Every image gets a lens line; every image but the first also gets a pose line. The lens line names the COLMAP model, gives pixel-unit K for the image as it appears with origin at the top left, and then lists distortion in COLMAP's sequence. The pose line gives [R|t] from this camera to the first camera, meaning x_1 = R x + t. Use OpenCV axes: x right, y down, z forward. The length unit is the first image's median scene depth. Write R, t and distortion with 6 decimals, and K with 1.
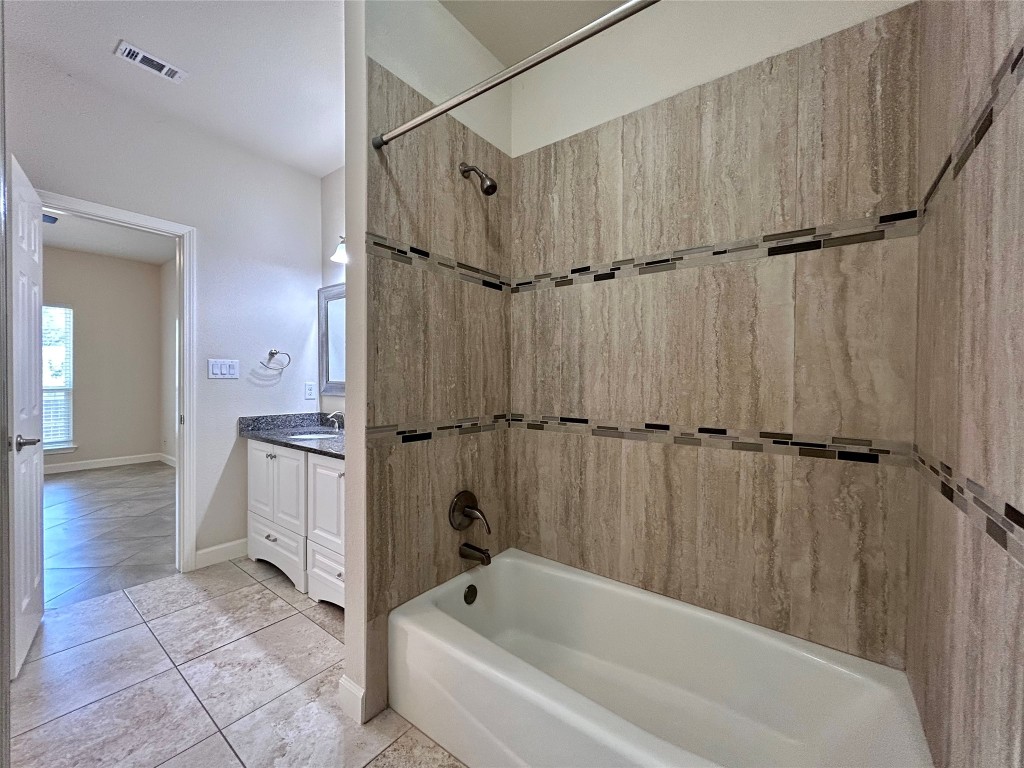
lens RADIAL K [[411.1, 0, 511.1], [0, 411.1, 382.2], [0, 0, 1]] dist [-0.002842, -0.000391]
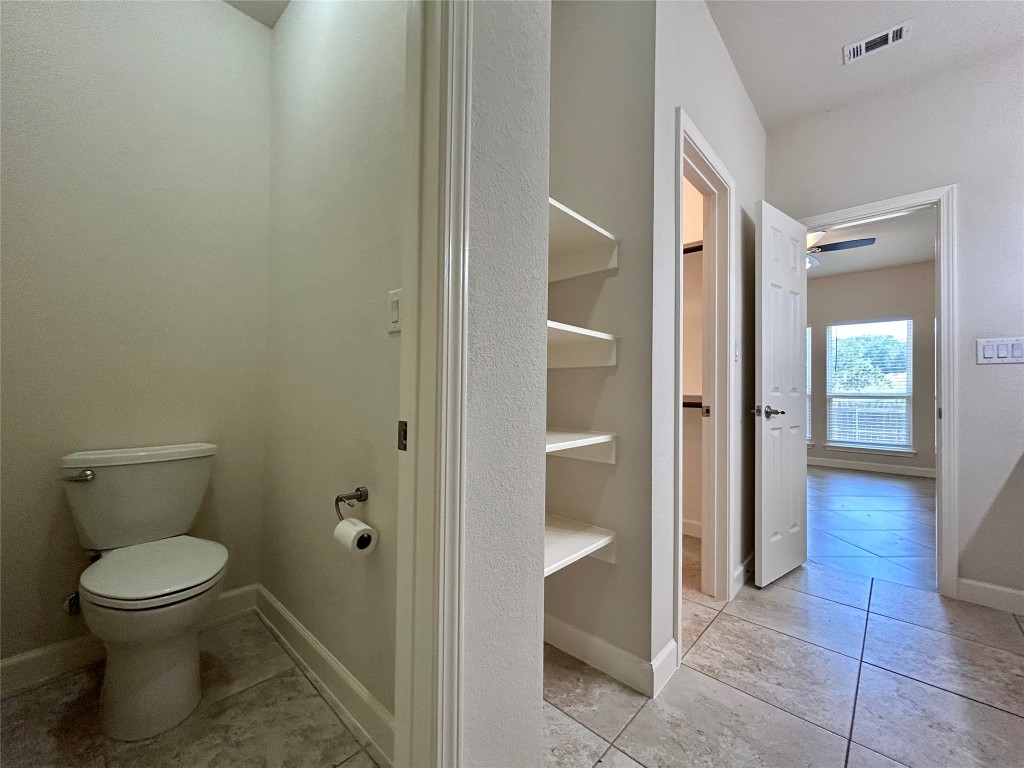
lens RADIAL K [[411.1, 0, 512.4], [0, 411.1, 384.9], [0, 0, 1]] dist [-0.002842, -0.000391]
pose [[-0.106194, -0.026755, -0.993985, 0.175337], [-0.022873, 0.999439, -0.024458, 0.090122], [0.994082, 0.020138, -0.106747, 0.249901]]
